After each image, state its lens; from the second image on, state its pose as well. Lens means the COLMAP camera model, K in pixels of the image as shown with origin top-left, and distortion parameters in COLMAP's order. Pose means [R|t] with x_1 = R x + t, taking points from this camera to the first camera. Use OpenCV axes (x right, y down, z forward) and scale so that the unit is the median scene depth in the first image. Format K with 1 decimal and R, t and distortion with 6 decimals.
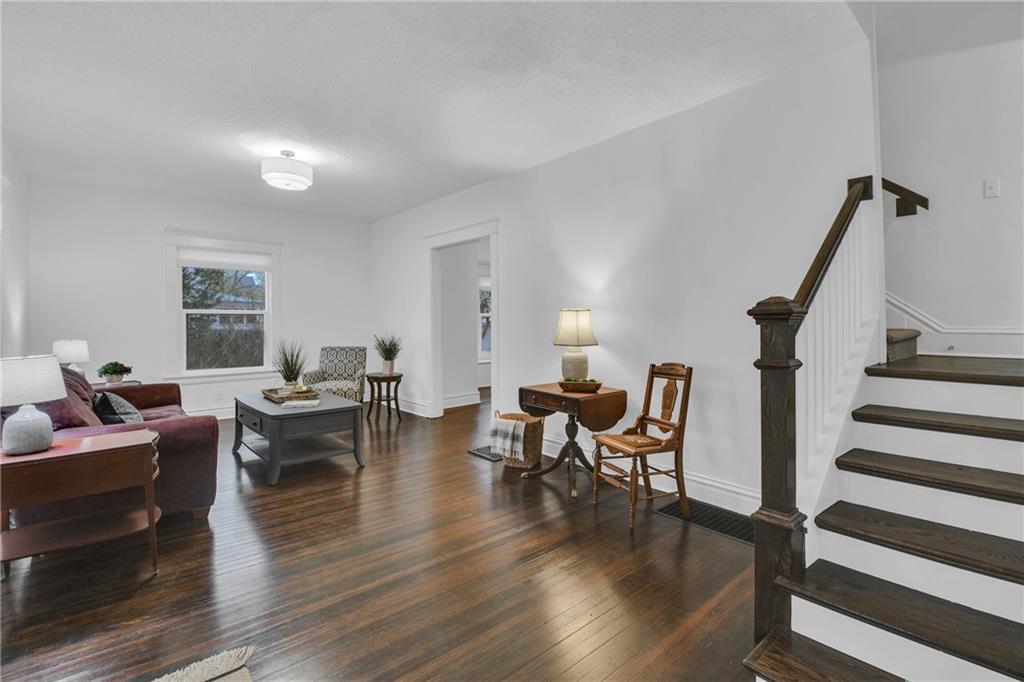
lens RADIAL K [[473.5, 0, 508.1], [0, 473.5, 325.5], [0, 0, 1]] dist [0.001229, -0.000410]
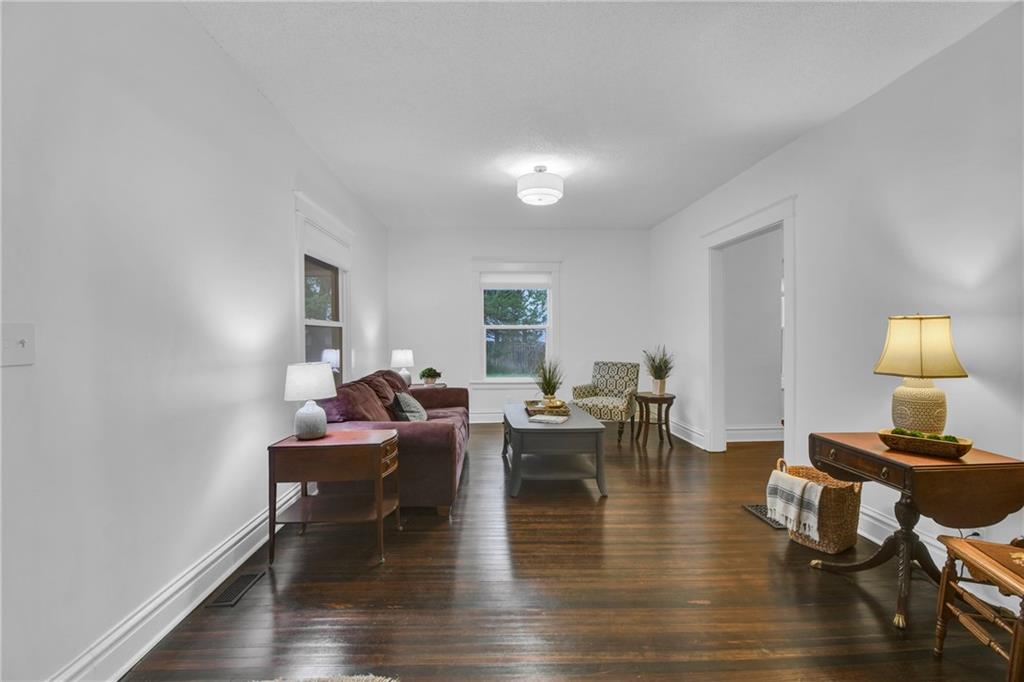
lens RADIAL K [[454.7, 0, 512.0], [0, 454.7, 341.0], [0, 0, 1]] dist [0.022852, -0.028024]
pose [[0.778800, 0.009106, -0.627207, 0.096358], [-0.007270, 0.999959, 0.005490, -0.002167], [0.627231, 0.000285, 0.778833, 0.209987]]
